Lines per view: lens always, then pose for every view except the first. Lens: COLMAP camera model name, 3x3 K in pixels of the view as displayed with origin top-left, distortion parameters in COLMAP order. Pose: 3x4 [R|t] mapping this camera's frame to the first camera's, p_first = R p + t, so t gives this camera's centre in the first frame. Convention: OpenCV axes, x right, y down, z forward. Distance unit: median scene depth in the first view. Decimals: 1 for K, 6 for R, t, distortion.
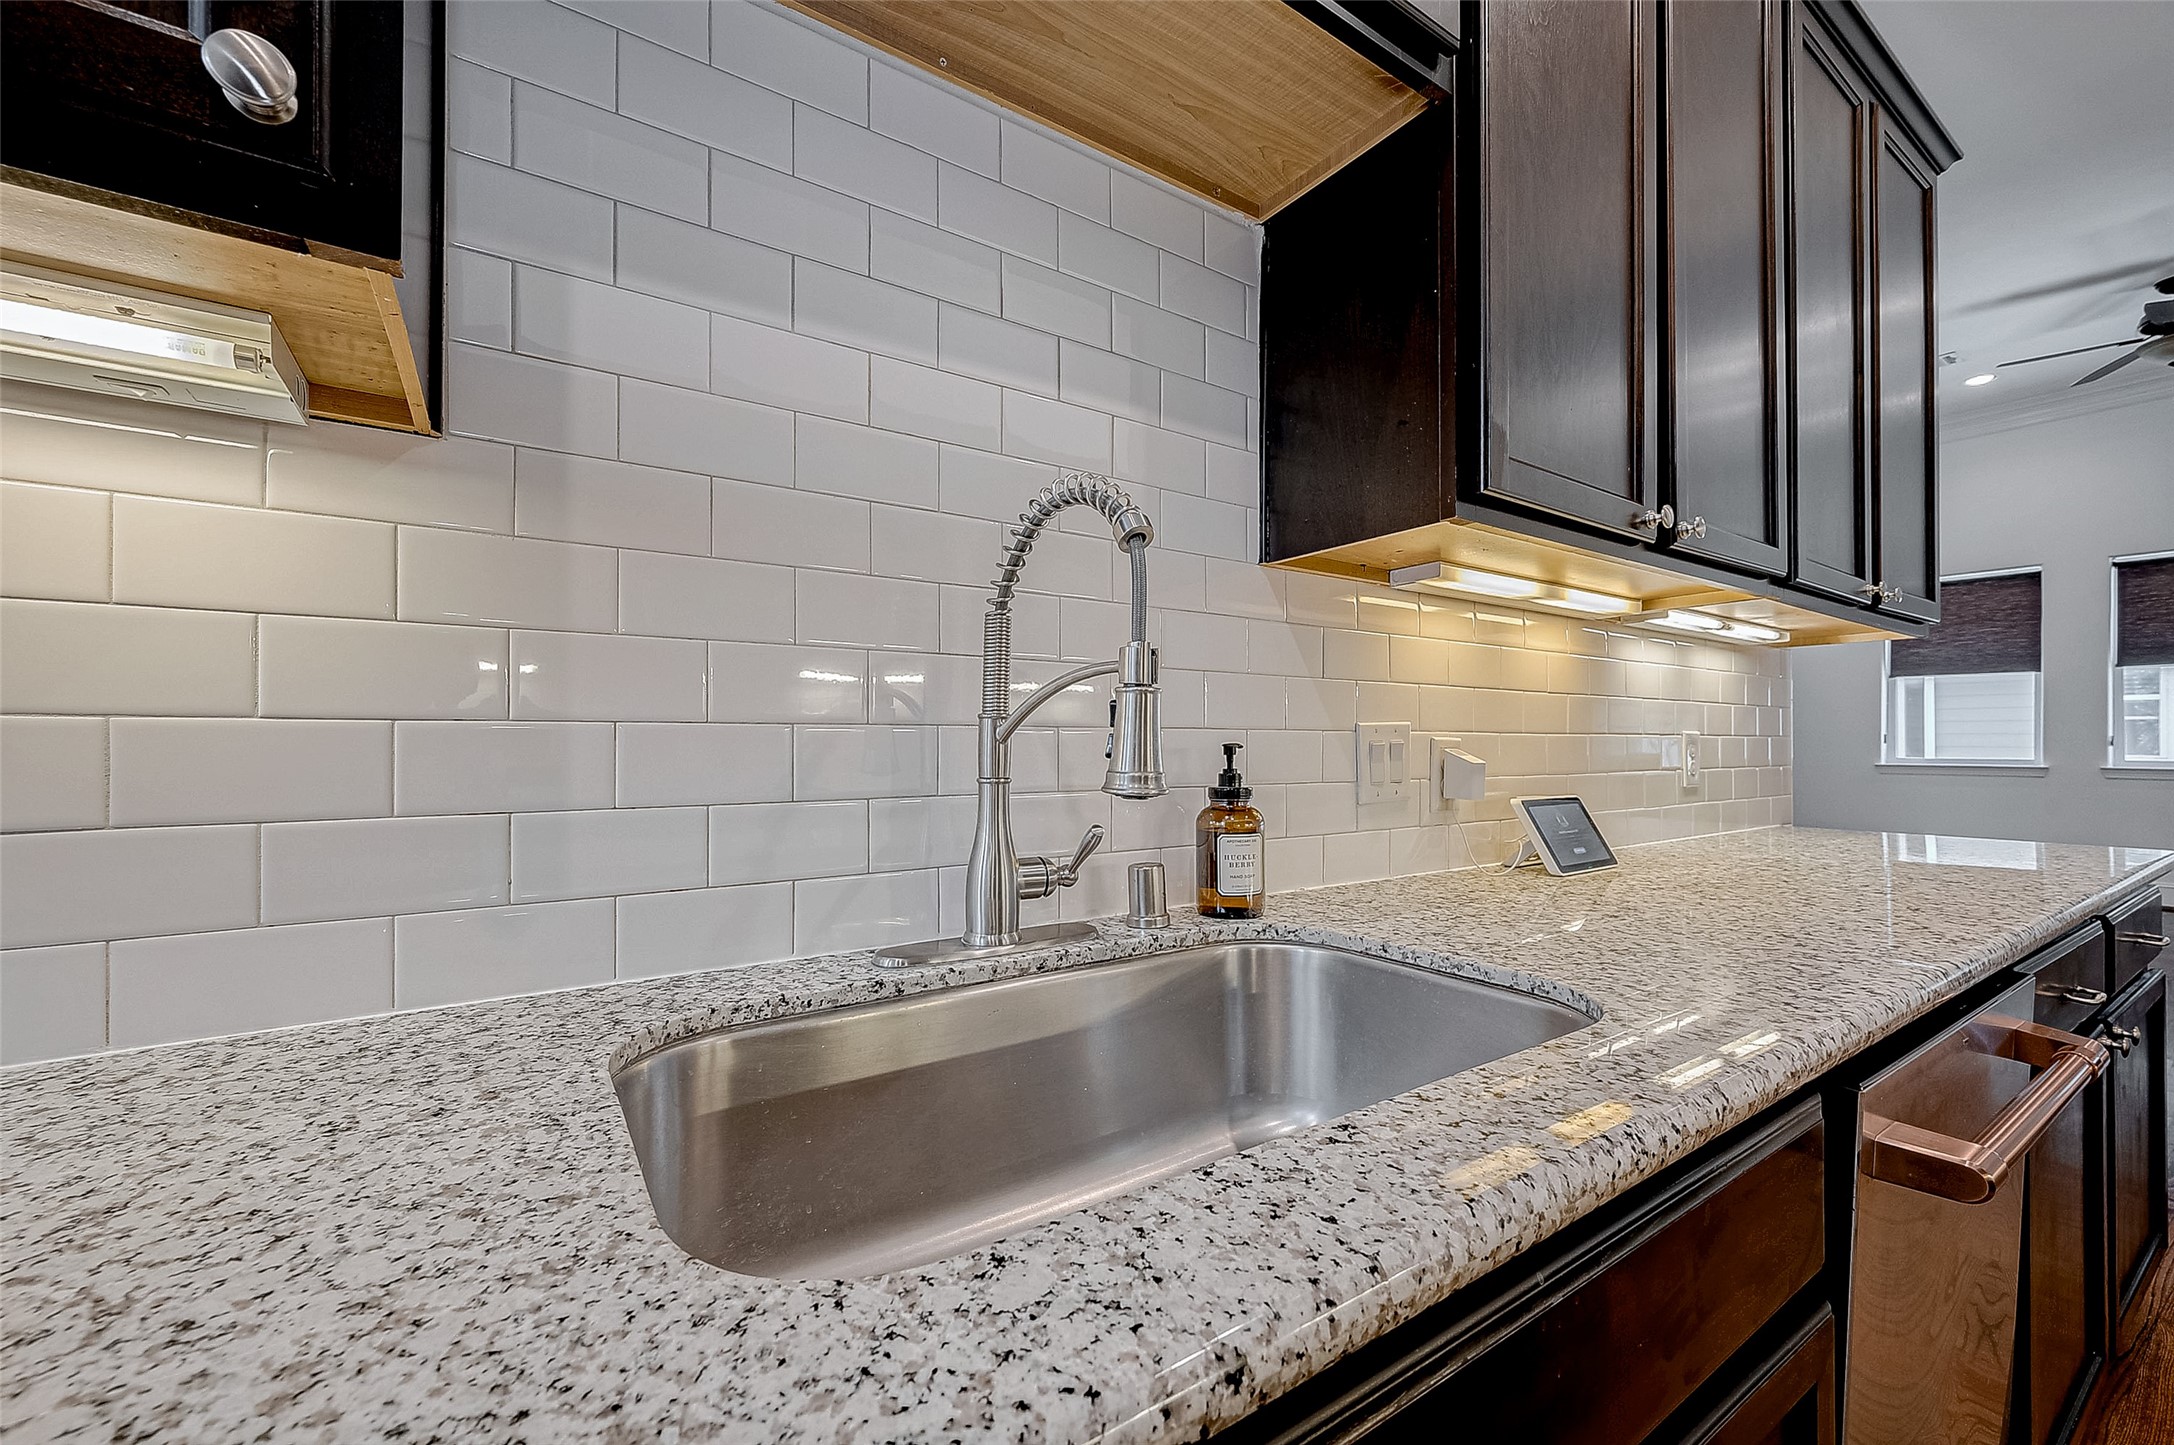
lens RADIAL K [[893.4, 0, 1093.4], [0, 893.4, 740.7], [0, 0, 1]] dist [-0.001271, 0.000049]
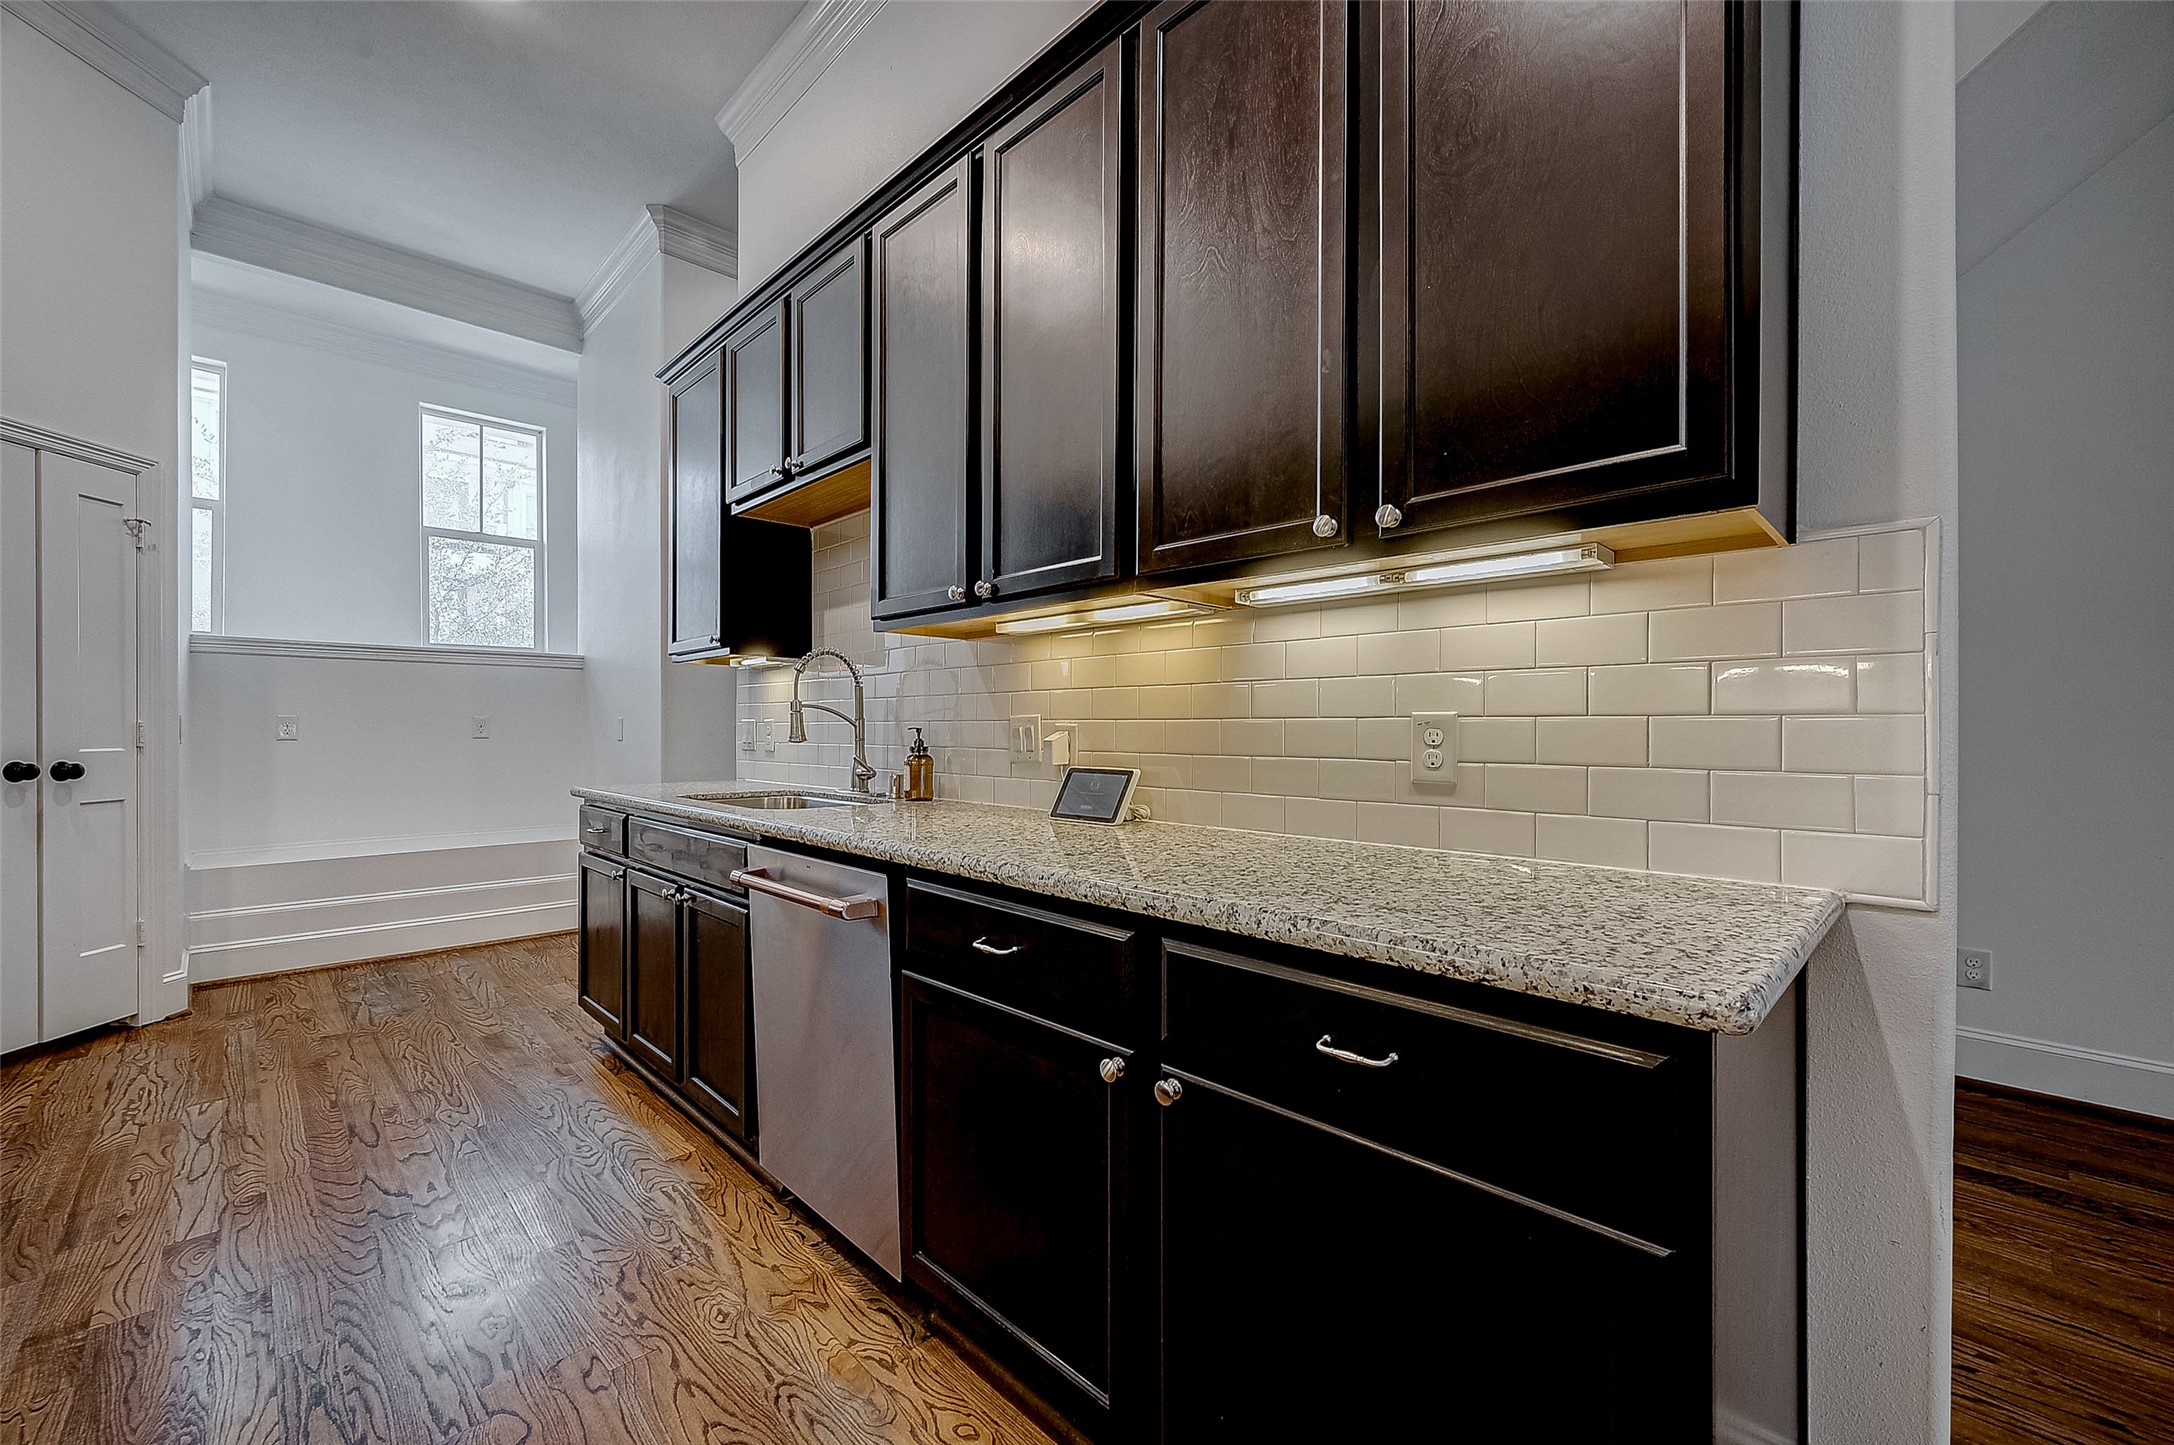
lens RADIAL K [[858.8, 0, 1063.3], [0, 858.8, 728.6], [0, 0, 1]] dist [0.000907, 0.000619]
pose [[0.153523, -0.000248, -0.988145, 1.980554], [0.003902, 0.999992, 0.000355, 0.004522], [0.988137, -0.003910, 0.153523, 0.839366]]
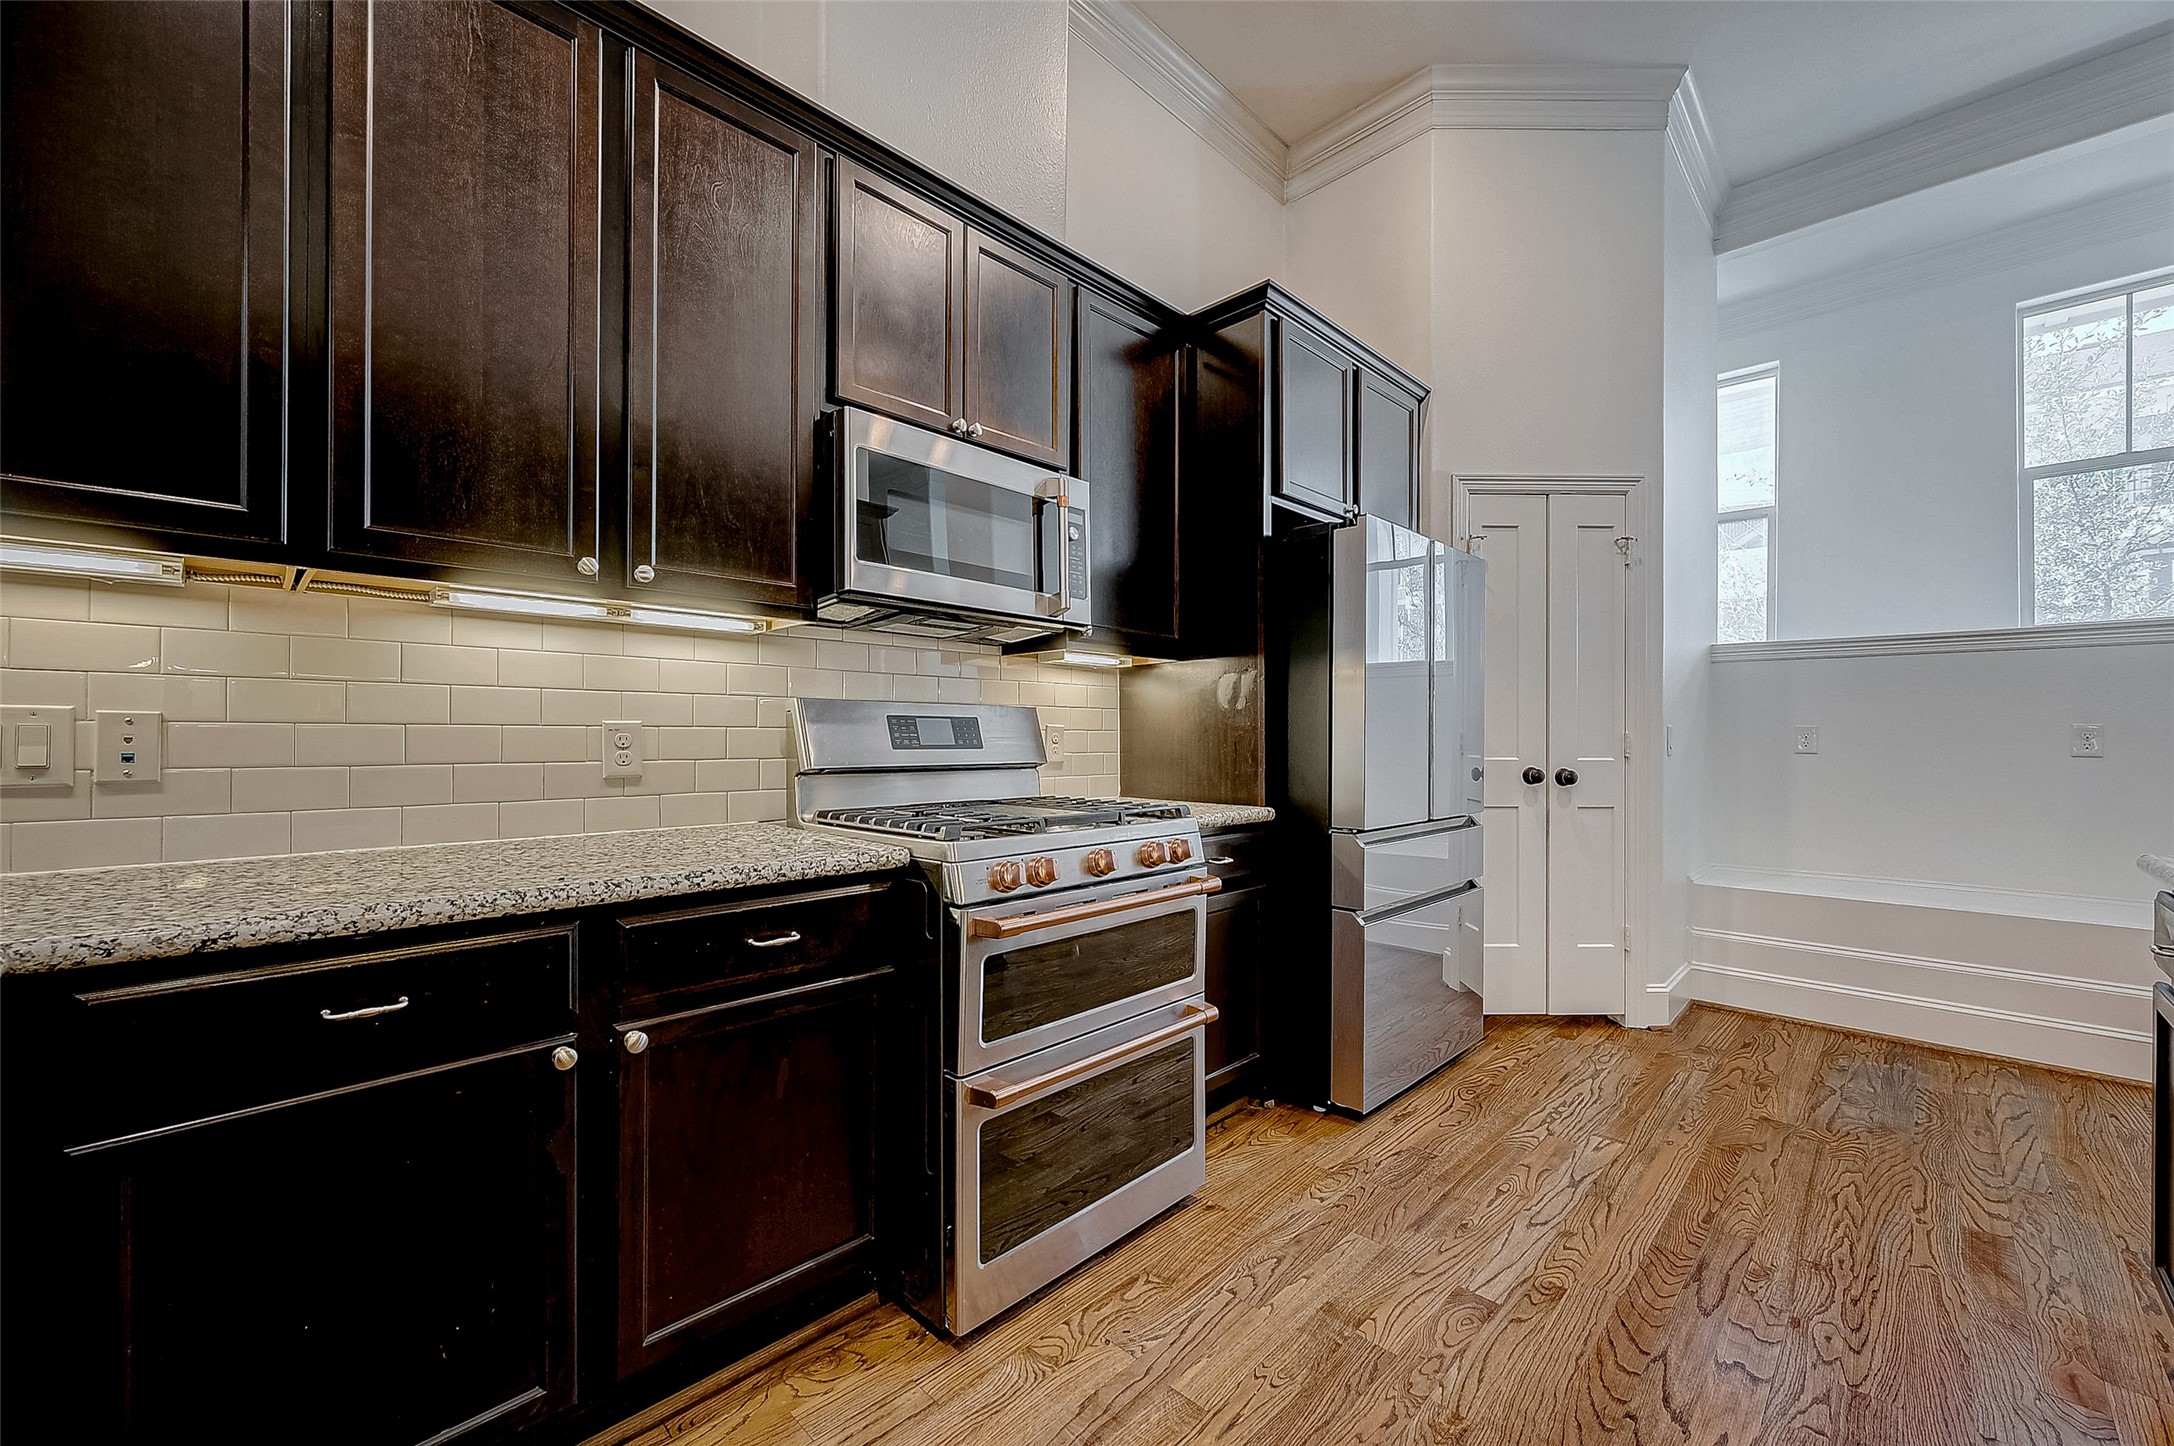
lens RADIAL K [[860.1, 0, 1093.4], [0, 860.1, 733.5], [0, 0, 1]] dist [0.000440, 0.000620]
pose [[-0.981488, -0.007369, -0.191383, 1.213714], [-0.006581, 0.999967, -0.004755, -0.001058], [0.191412, -0.003408, -0.981504, 0.806504]]
